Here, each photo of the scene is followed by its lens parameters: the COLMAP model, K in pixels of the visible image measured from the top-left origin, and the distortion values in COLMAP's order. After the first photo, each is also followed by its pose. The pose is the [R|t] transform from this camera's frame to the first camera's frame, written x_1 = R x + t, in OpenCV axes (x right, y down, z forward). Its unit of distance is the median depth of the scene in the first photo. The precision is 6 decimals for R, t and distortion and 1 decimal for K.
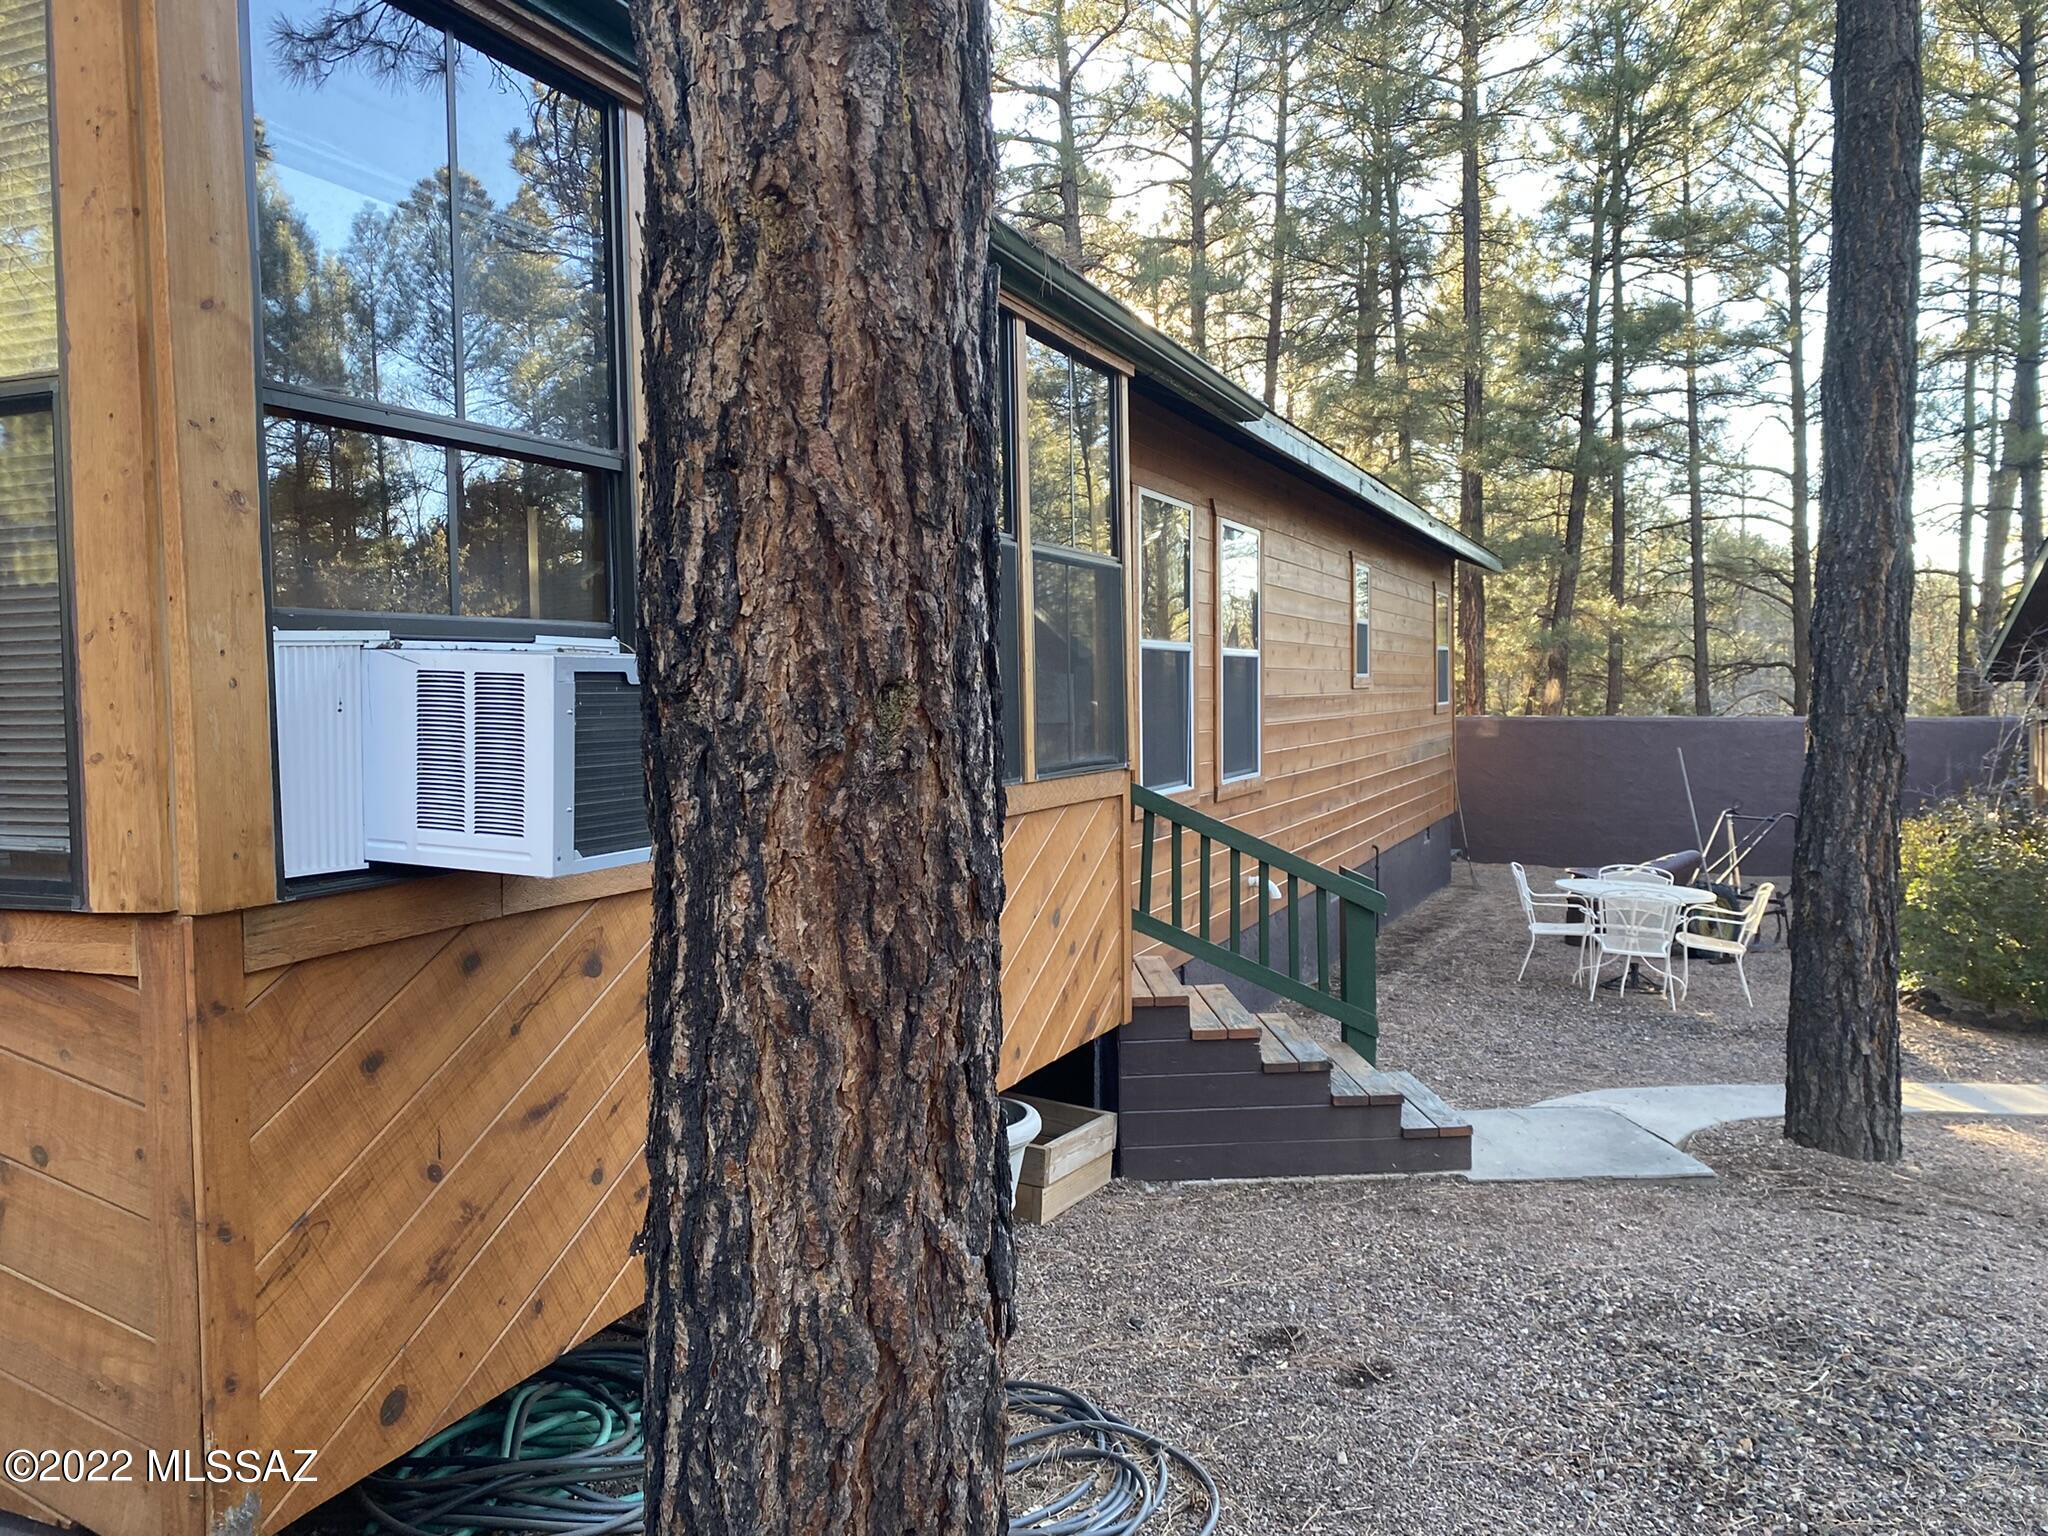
lens RADIAL K [[1579.1, 0, 1035.3], [0, 1579.1, 753.2], [0, 0, 1]] dist [0.033984, -0.020945]
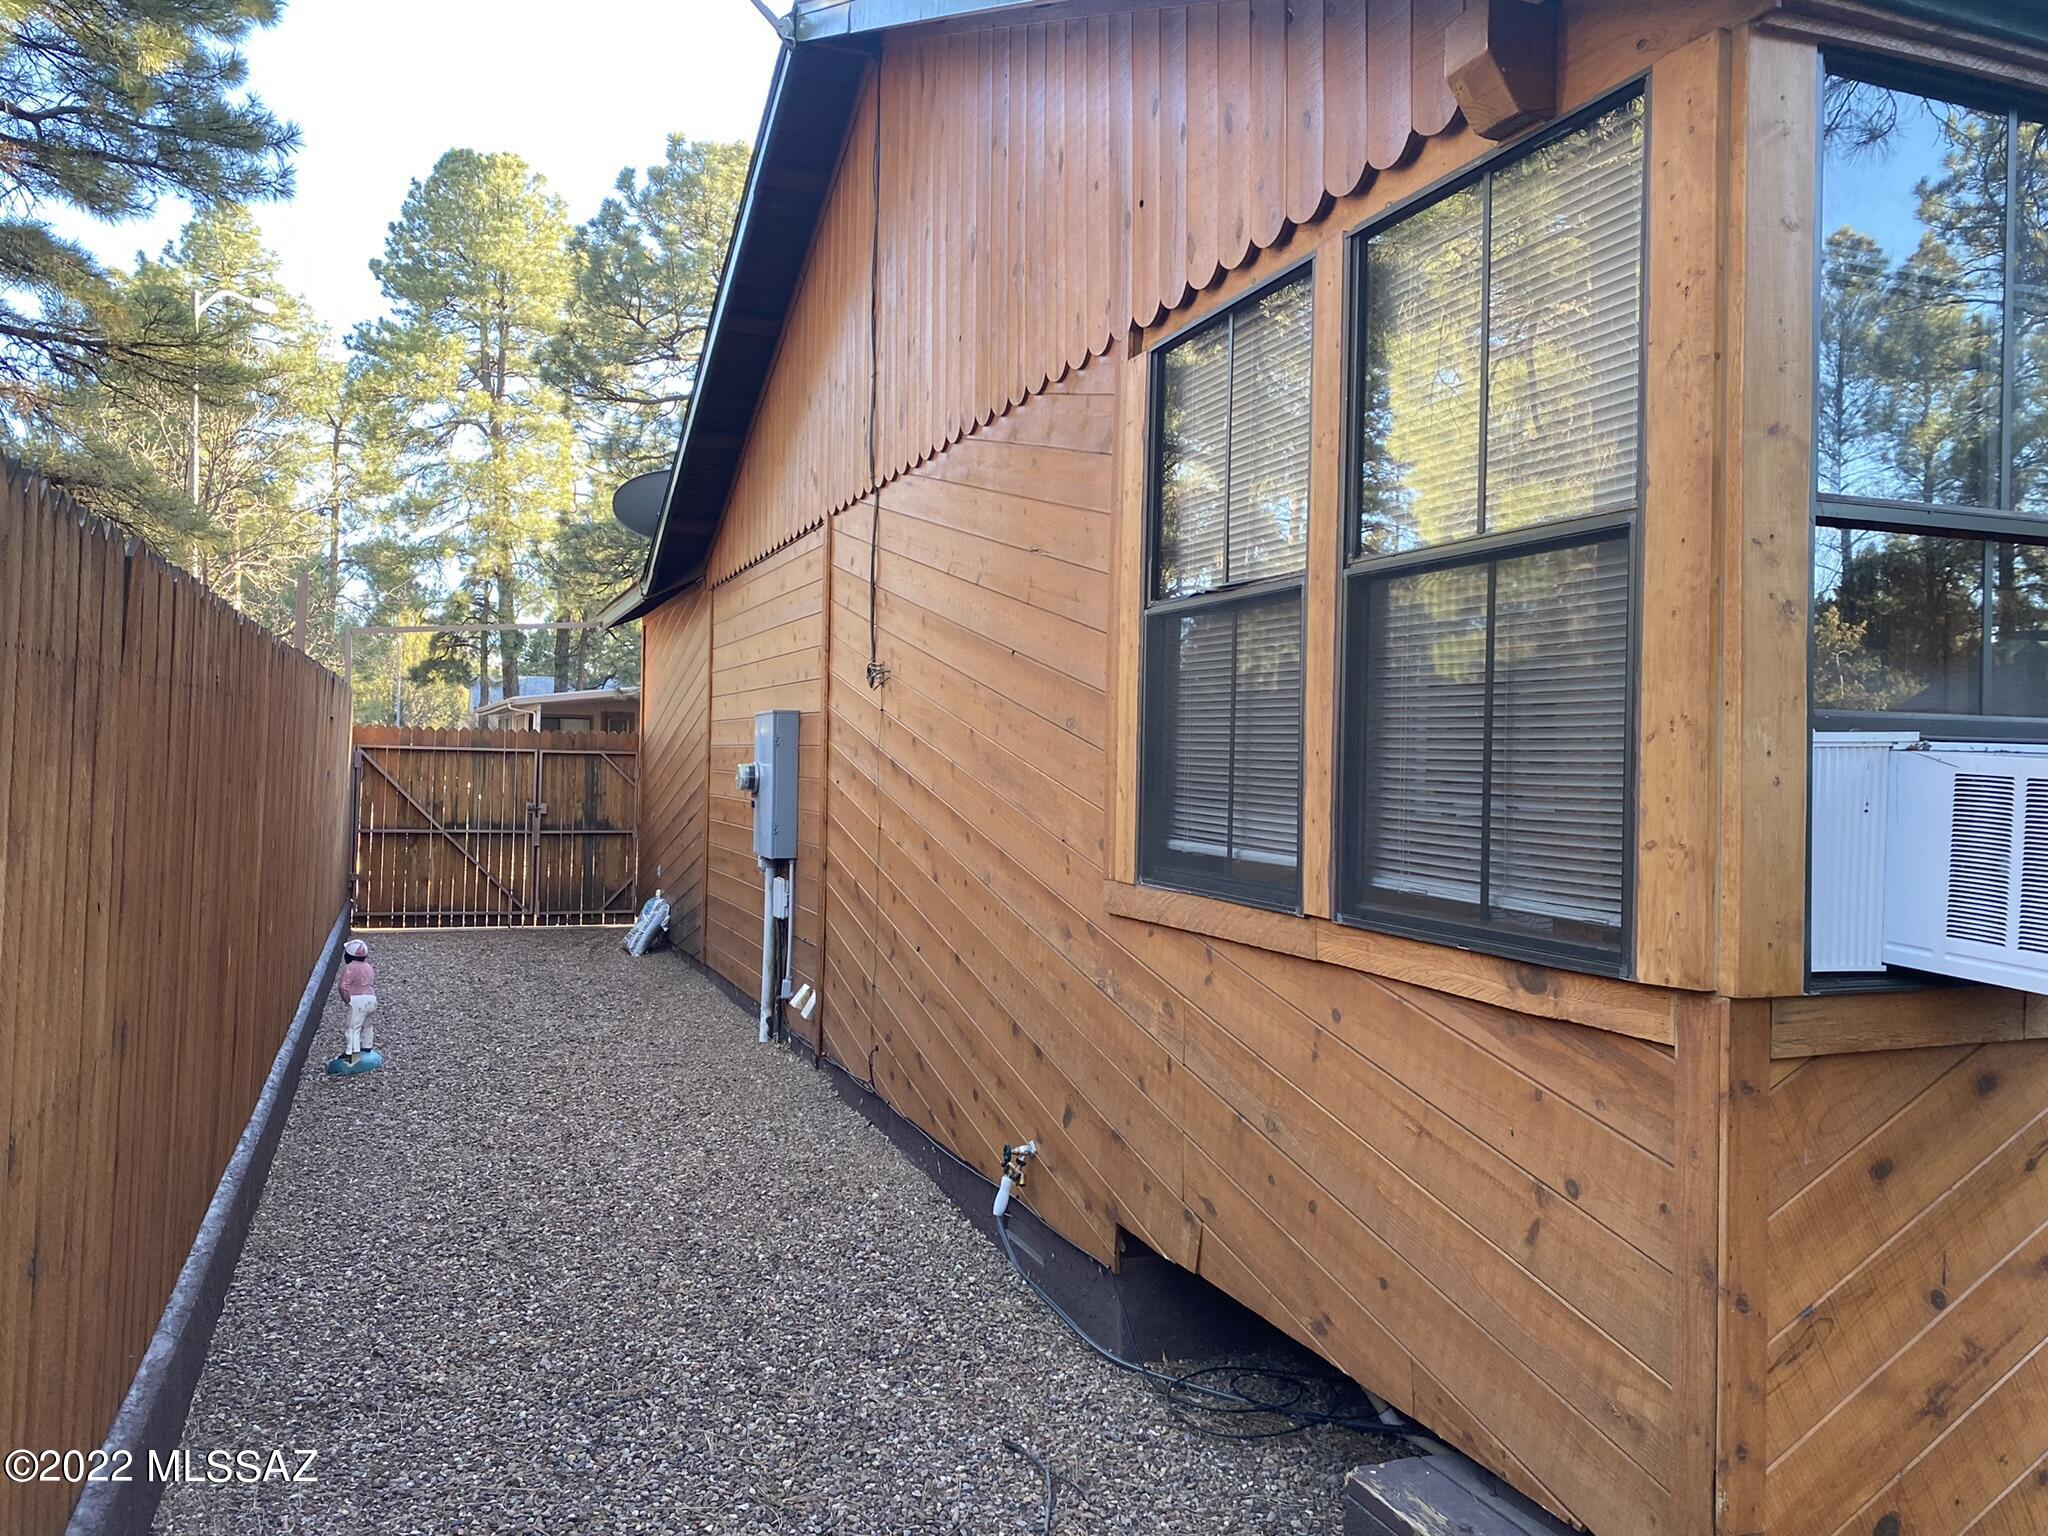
lens RADIAL K [[1579.1, 0, 1027.0], [0, 1579.1, 753.6], [0, 0, 1]] dist [0.033984, -0.020945]
pose [[0.688447, 0.022991, -0.724923, -0.076041], [-0.060142, 0.997865, -0.025469, -0.005684], [0.722789, 0.061133, 0.688359, -0.081850]]
